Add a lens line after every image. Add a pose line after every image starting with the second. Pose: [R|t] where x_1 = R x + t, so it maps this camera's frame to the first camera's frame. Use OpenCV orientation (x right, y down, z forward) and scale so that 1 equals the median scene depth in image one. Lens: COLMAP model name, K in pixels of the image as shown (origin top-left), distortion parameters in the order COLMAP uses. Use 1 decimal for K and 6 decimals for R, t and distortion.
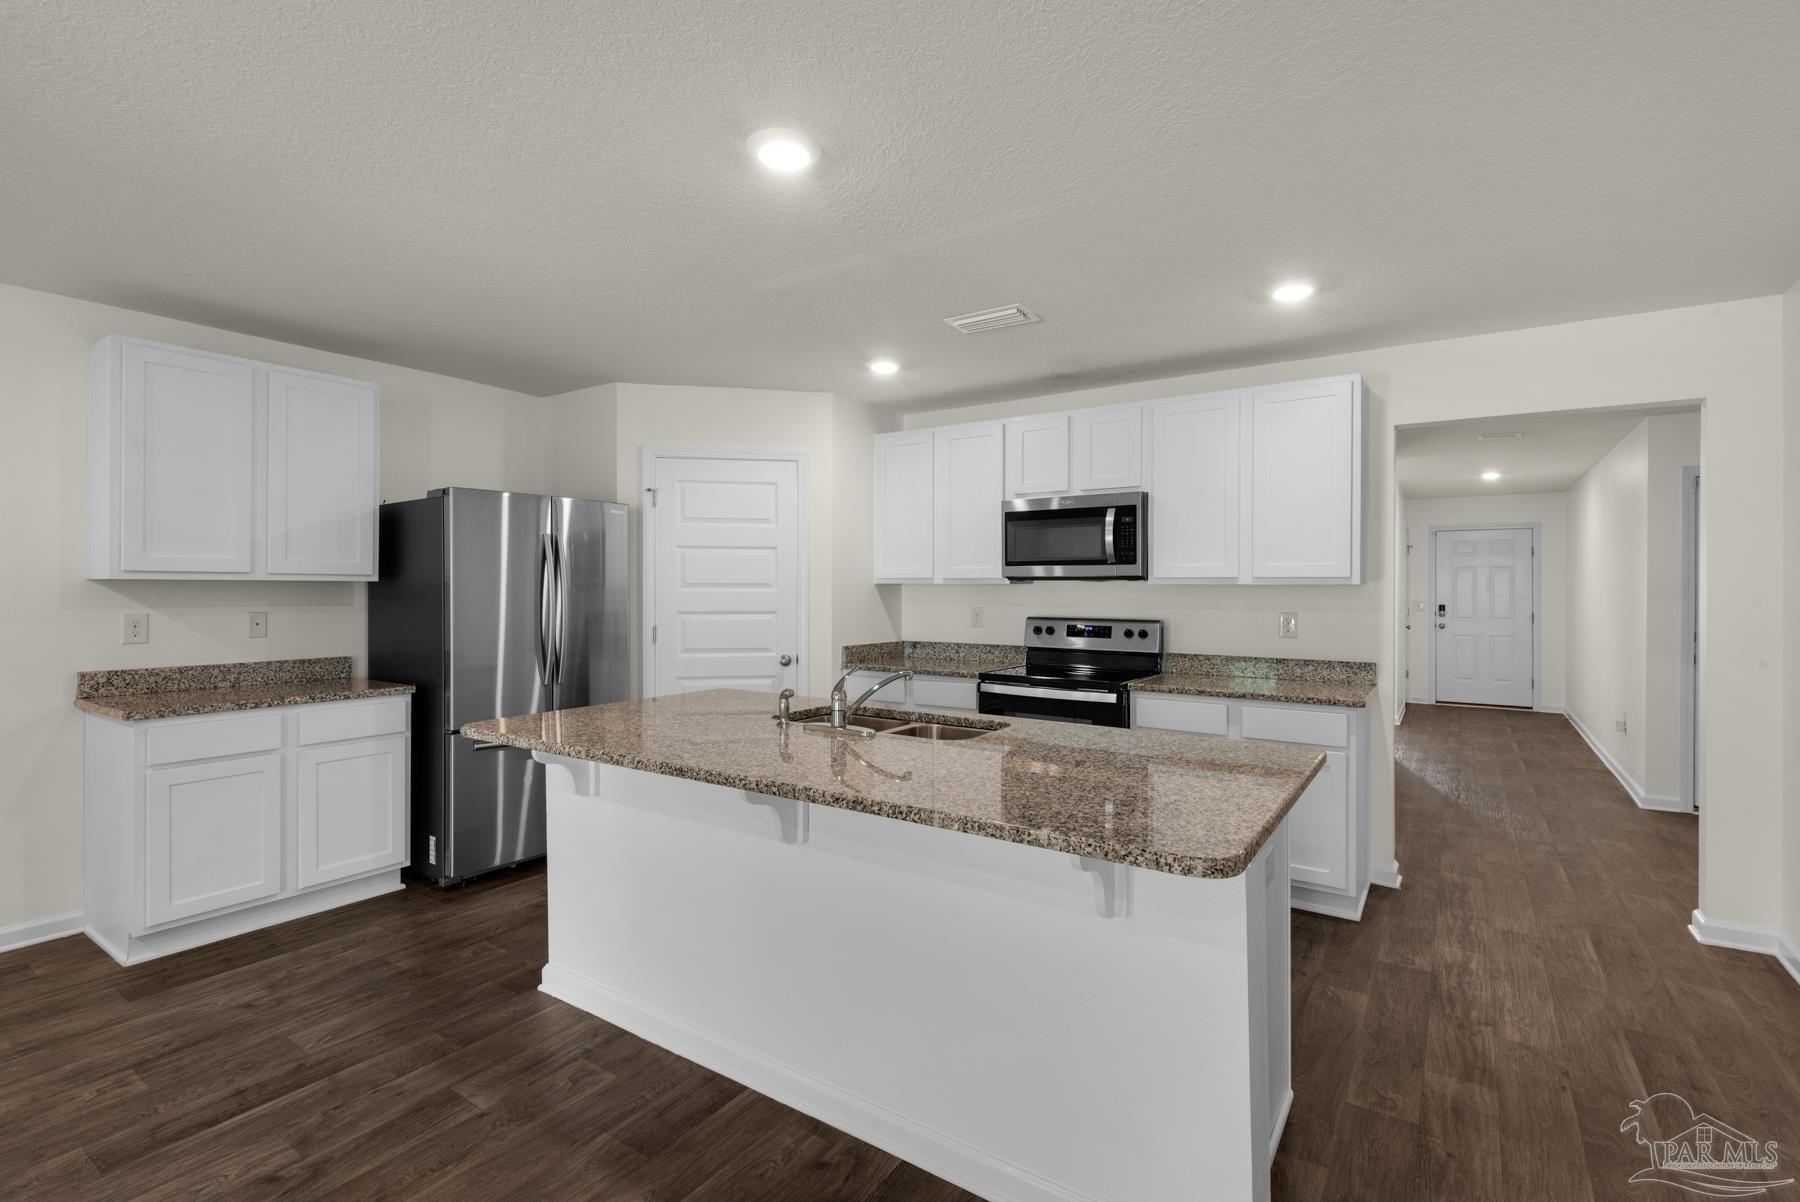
lens RADIAL K [[819.4, 0, 902.4], [0, 819.4, 588.1], [0, 0, 1]] dist [0.027512, -0.012003]
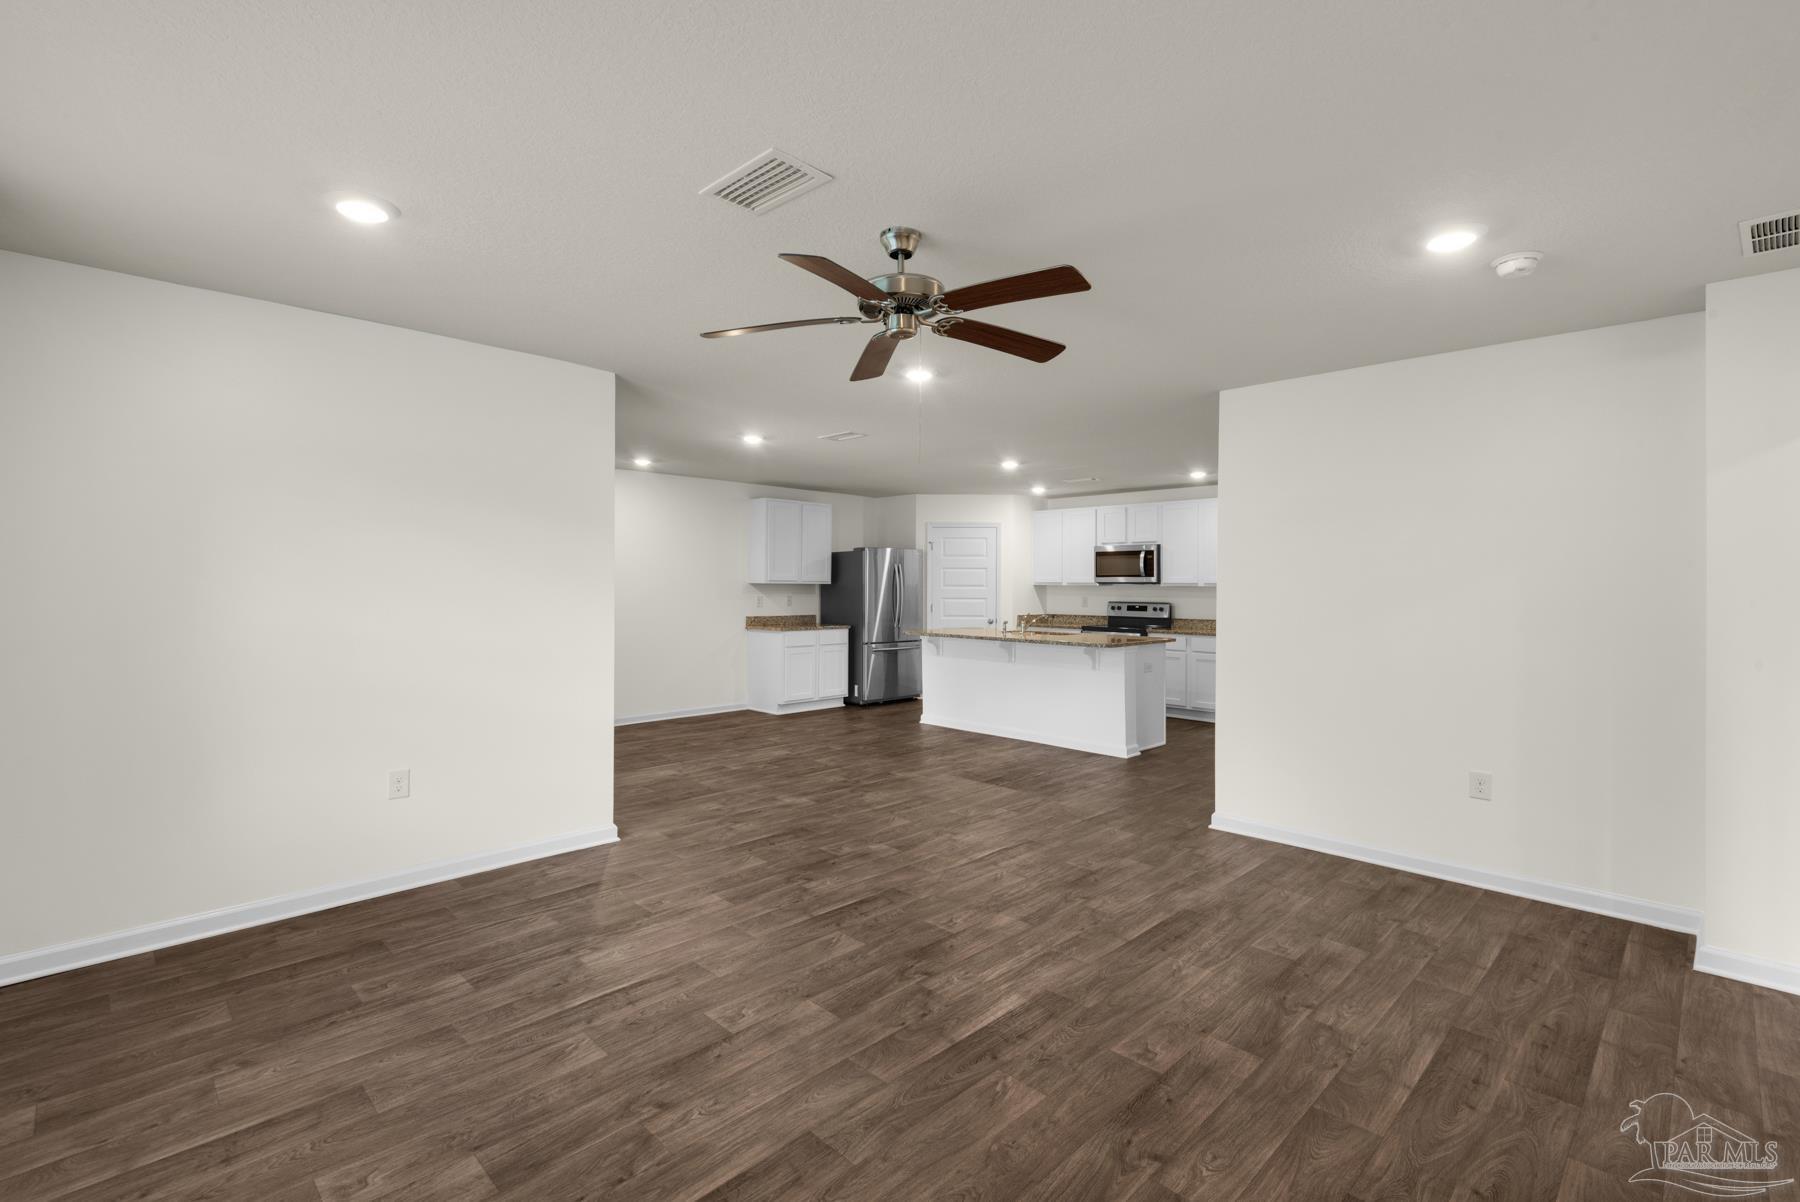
lens RADIAL K [[819.4, 0, 892.9], [0, 819.4, 558.0], [0, 0, 1]] dist [0.027512, -0.012003]
pose [[0.979969, -0.003297, -0.199123, 0.036703], [-0.003646, 0.999398, -0.034490, -0.001400], [0.199117, 0.034525, 0.979367, -1.314182]]
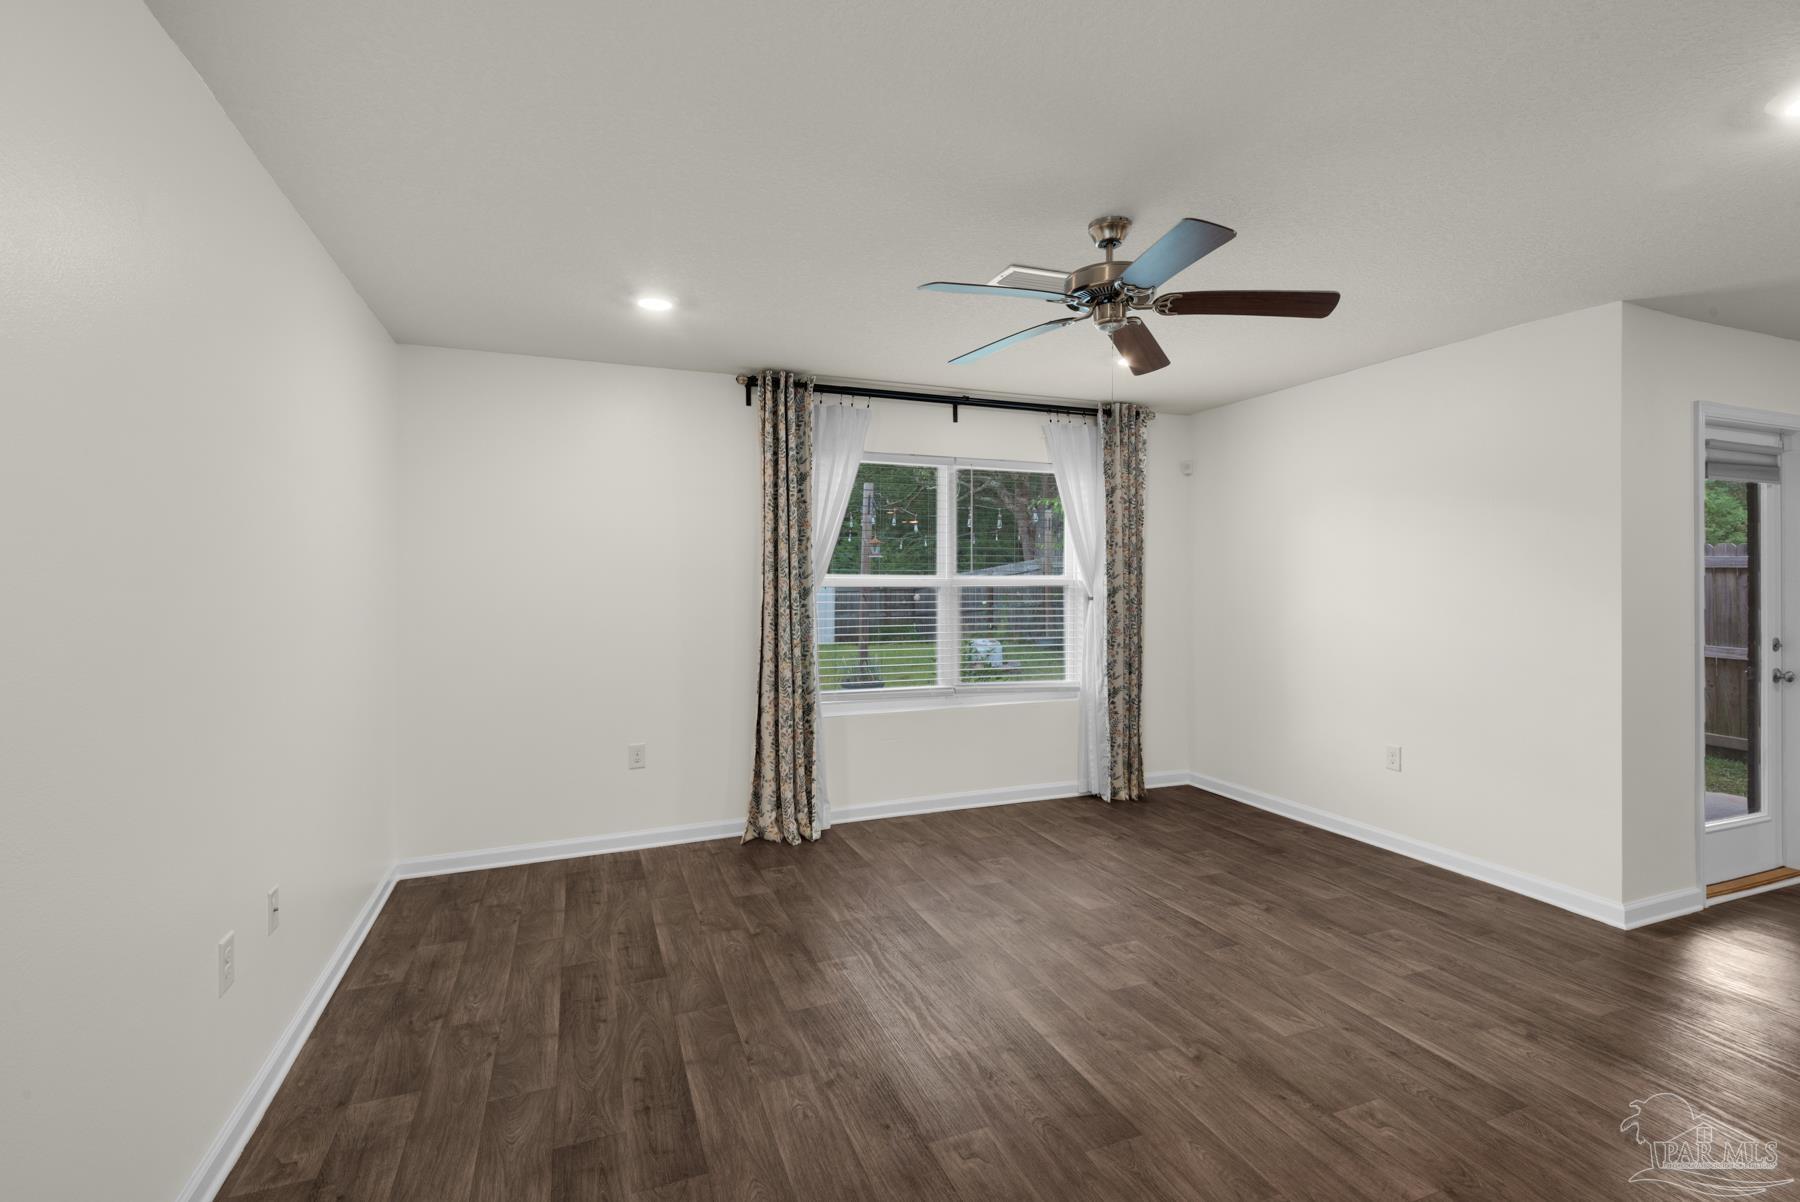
lens RADIAL K [[819.4, 0, 923.9], [0, 819.4, 586.8], [0, 0, 1]] dist [0.027512, -0.012003]
pose [[-0.554361, 0.004949, -0.832261, 0.518259], [-0.003273, 0.999962, 0.008126, -0.004694], [0.832270, 0.007229, -0.554324, -0.431701]]
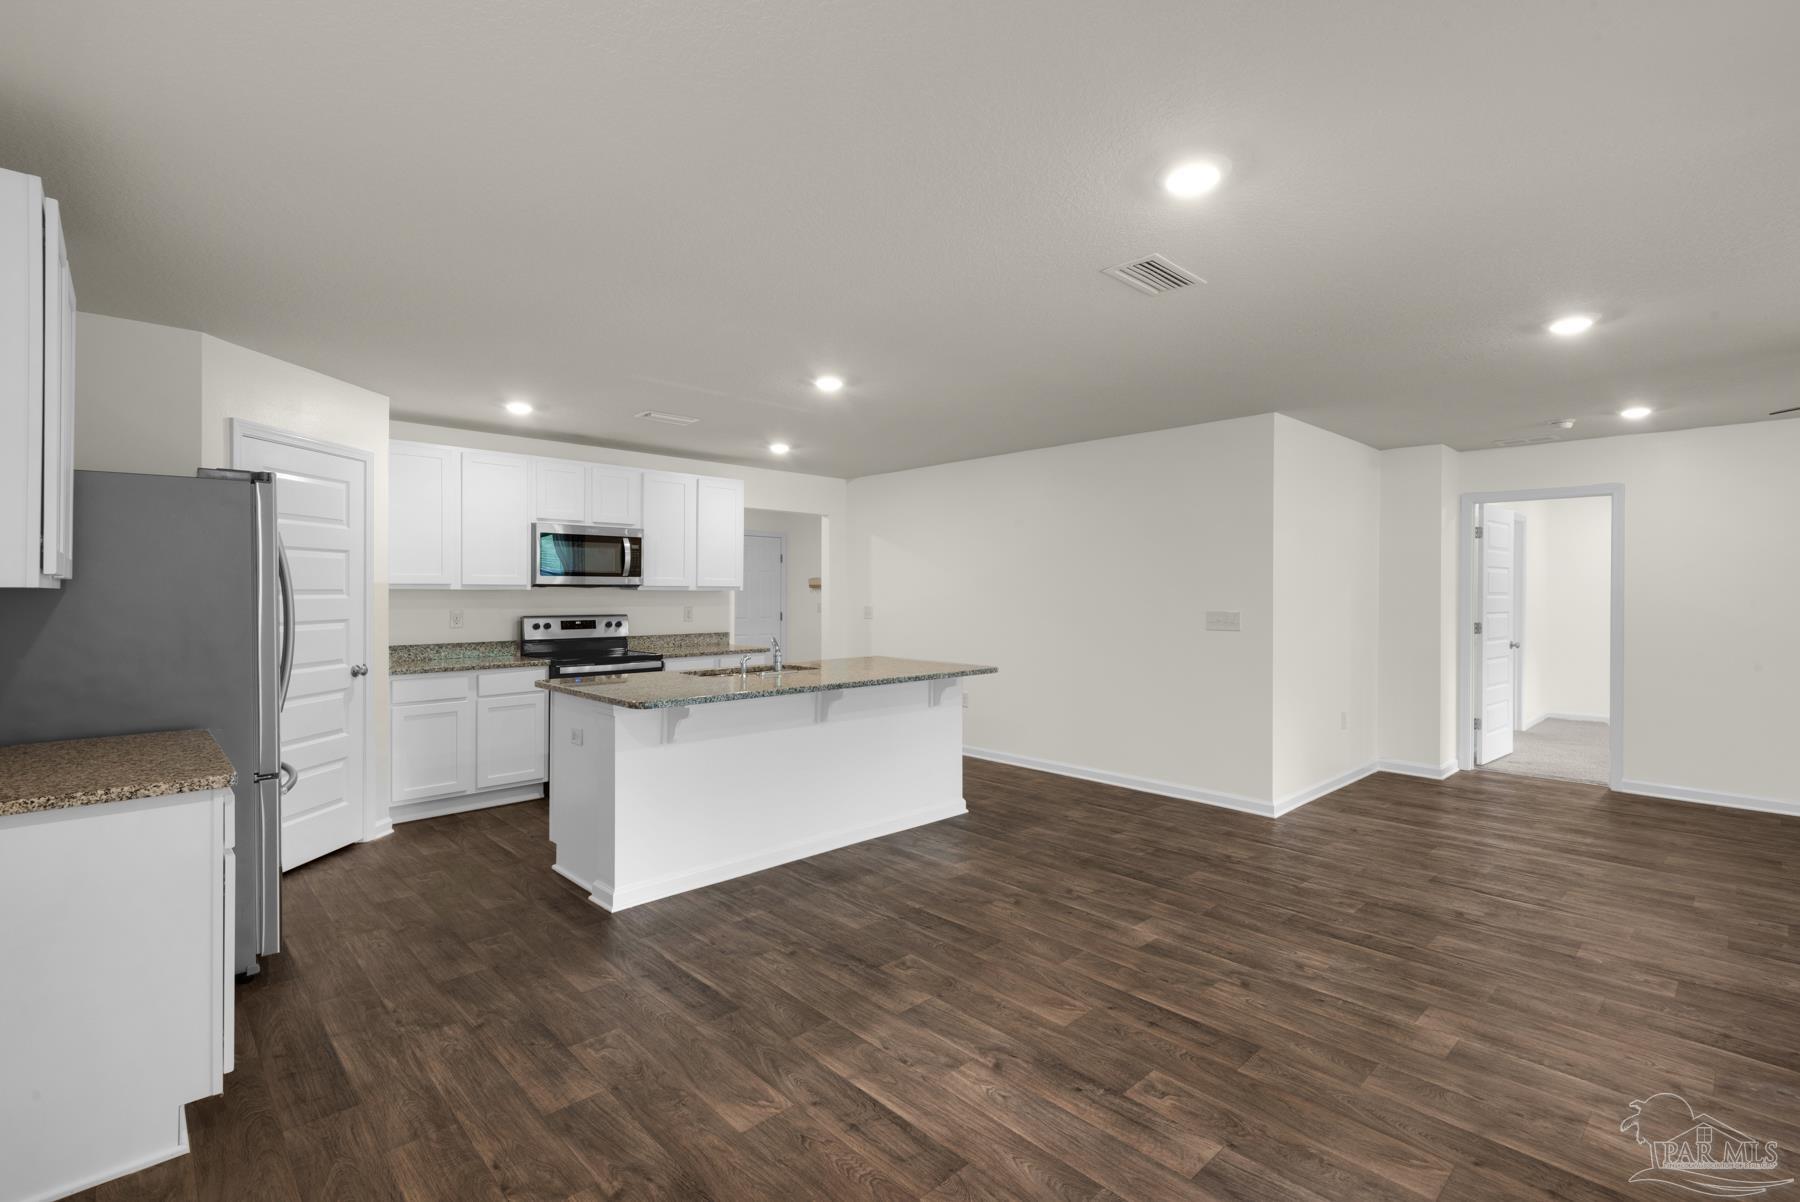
lens RADIAL K [[819.4, 0, 912.8], [0, 819.4, 588.0], [0, 0, 1]] dist [0.027512, -0.012003]
pose [[0.206335, 0.000484, 0.978481, -1.086945], [-0.001731, 0.999998, -0.000130, -0.009347], [-0.978480, -0.001667, 0.206336, 0.198905]]
